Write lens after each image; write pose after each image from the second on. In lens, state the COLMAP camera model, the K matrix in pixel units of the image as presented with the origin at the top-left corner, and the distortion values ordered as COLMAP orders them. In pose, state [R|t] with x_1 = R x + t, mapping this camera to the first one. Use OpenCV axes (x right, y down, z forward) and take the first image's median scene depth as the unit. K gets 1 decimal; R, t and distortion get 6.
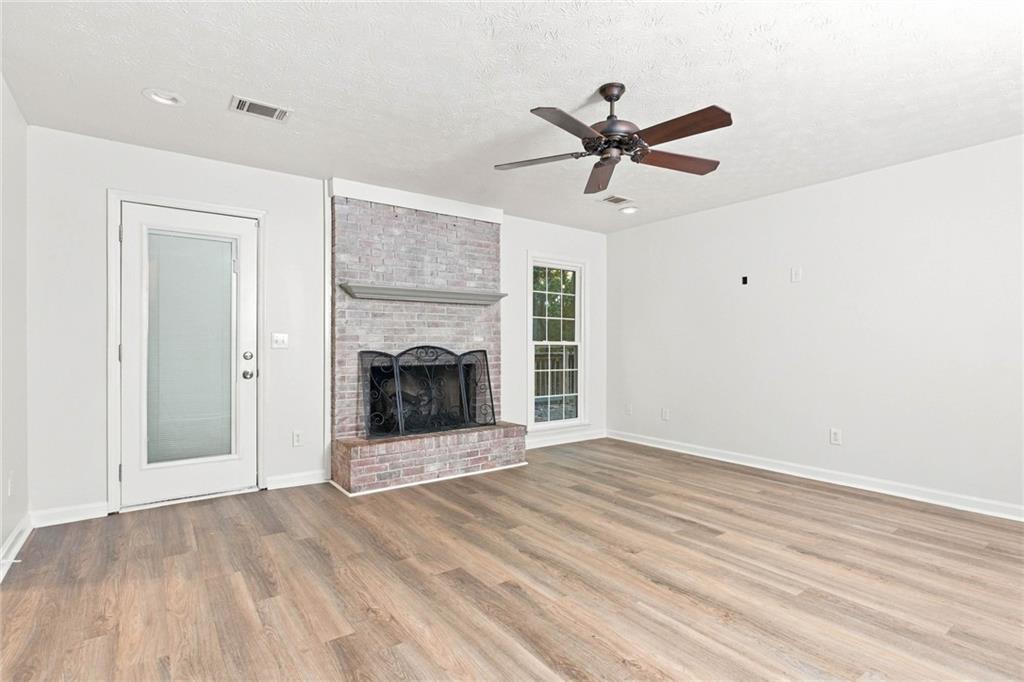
lens RADIAL K [[508.3, 0, 512.0], [0, 508.3, 341.0], [0, 0, 1]] dist [-0.002911, -0.000484]
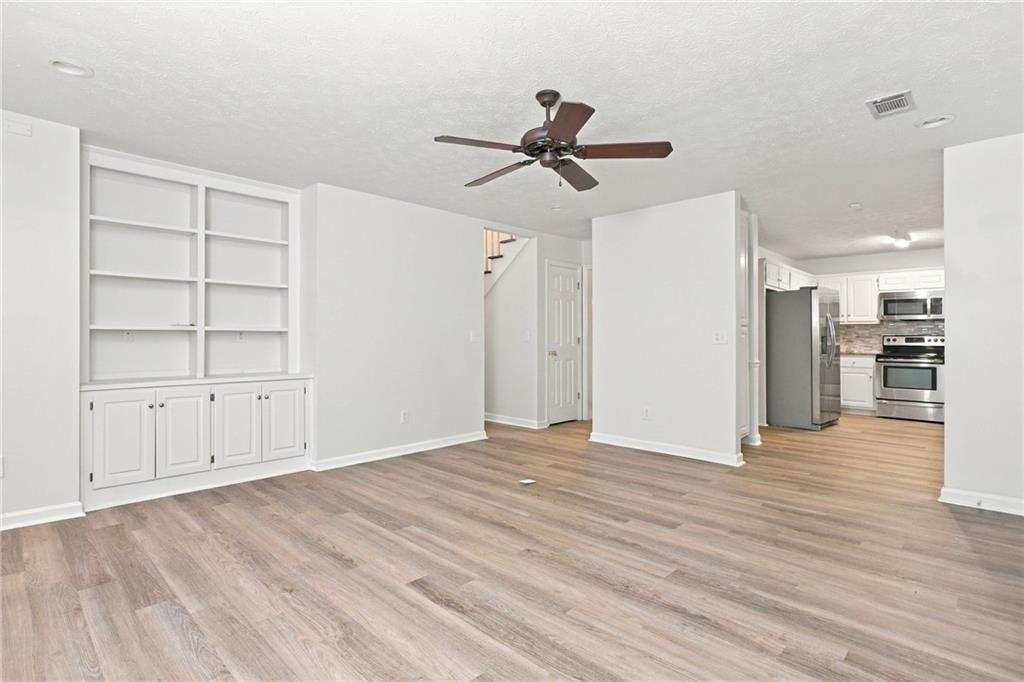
lens RADIAL K [[508.3, 0, 512.0], [0, 508.3, 341.0], [0, 0, 1]] dist [-0.002911, -0.000484]
pose [[-0.987015, -0.005272, -0.160540, 0.431378], [-0.005146, 0.999986, -0.001203, 0.011963], [0.160544, -0.000361, -0.987029, 1.974834]]
